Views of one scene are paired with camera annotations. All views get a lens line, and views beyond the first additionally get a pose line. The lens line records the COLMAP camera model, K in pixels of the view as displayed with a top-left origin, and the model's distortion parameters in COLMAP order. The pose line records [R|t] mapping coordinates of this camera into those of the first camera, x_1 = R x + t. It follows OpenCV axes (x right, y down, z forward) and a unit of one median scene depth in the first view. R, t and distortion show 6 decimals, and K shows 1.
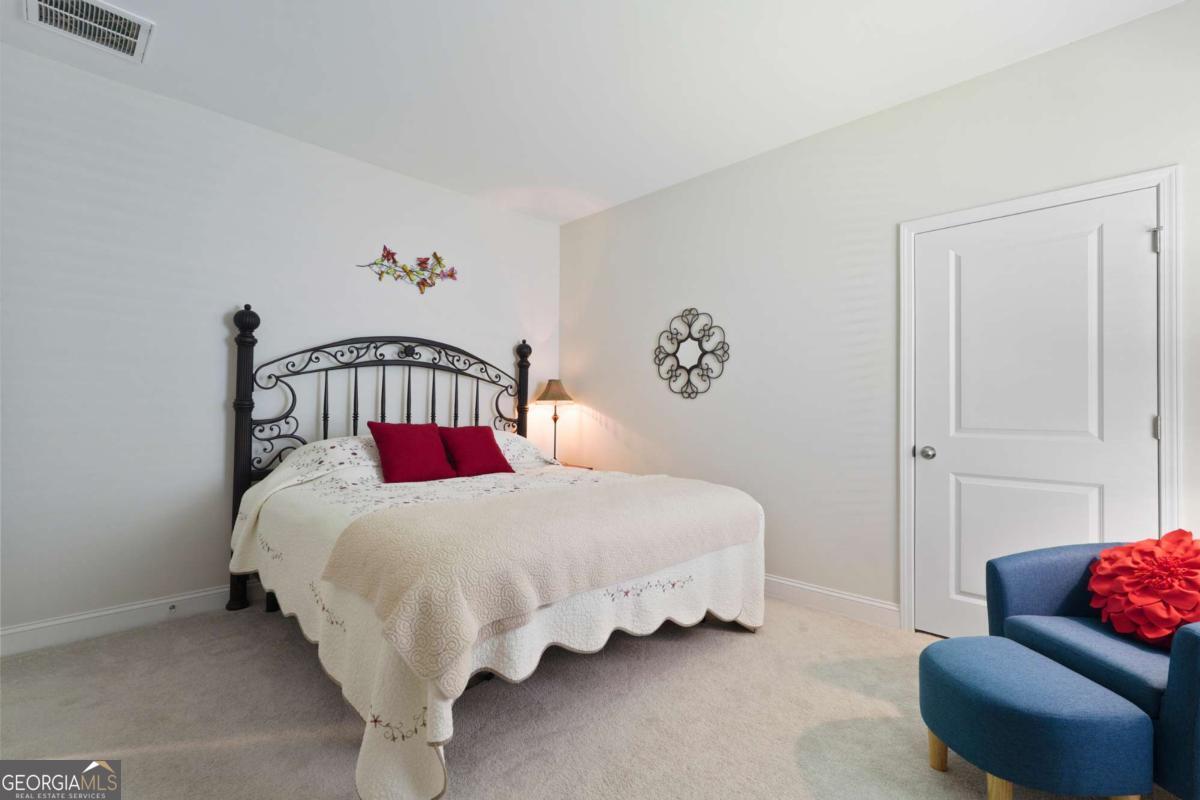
lens RADIAL K [[532.0, 0, 600.0], [0, 532.0, 400.0], [0, 0, 1]] dist [0.001626, 0.001417]
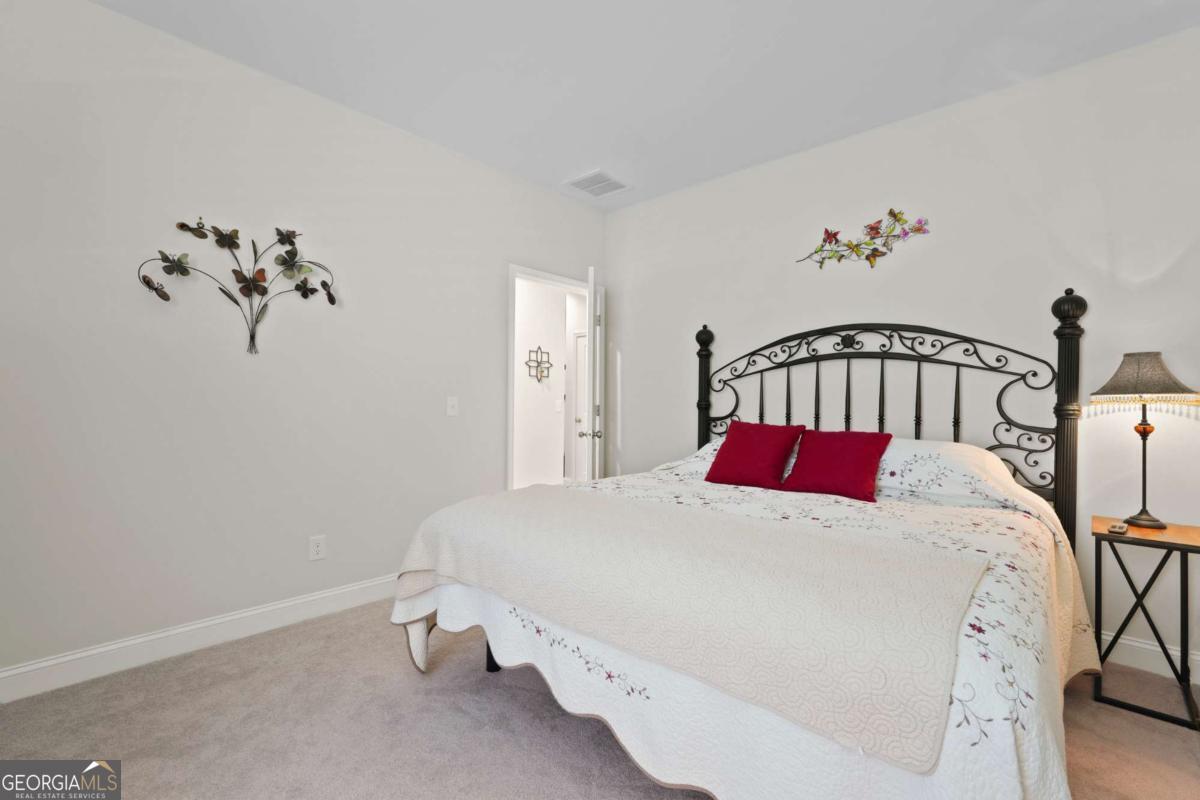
lens RADIAL K [[532.0, 0, 600.0], [0, 532.0, 400.0], [0, 0, 1]] dist [0.001626, 0.001417]
pose [[0.059819, -0.011607, -0.998142, 0.464591], [0.010704, 0.999882, -0.010986, 0.007174], [0.998152, -0.010027, 0.059936, 0.550410]]
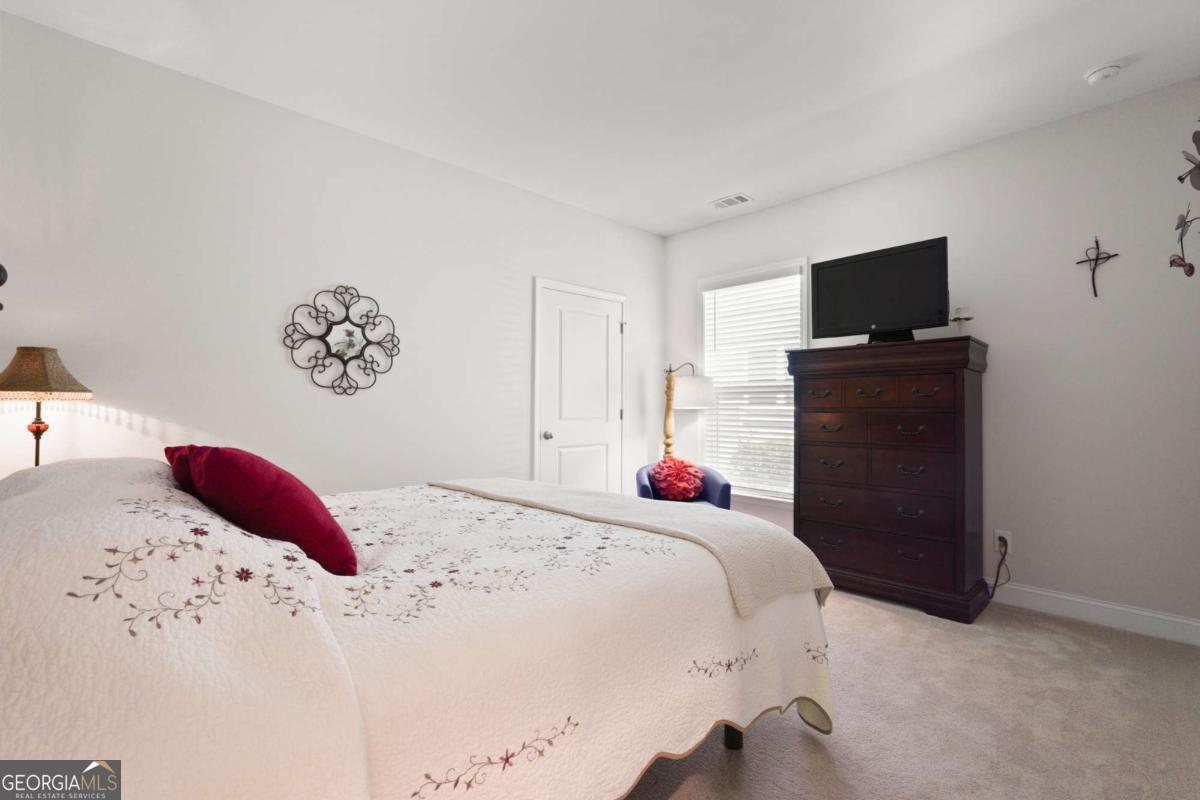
lens RADIAL K [[532.0, 0, 600.0], [0, 532.0, 400.0], [0, 0, 1]] dist [0.001626, 0.001417]
pose [[0.045172, 0.003913, 0.998972, -0.647099], [-0.017902, 0.999835, -0.003107, 0.001070], [-0.998819, -0.017743, 0.045234, 0.570674]]
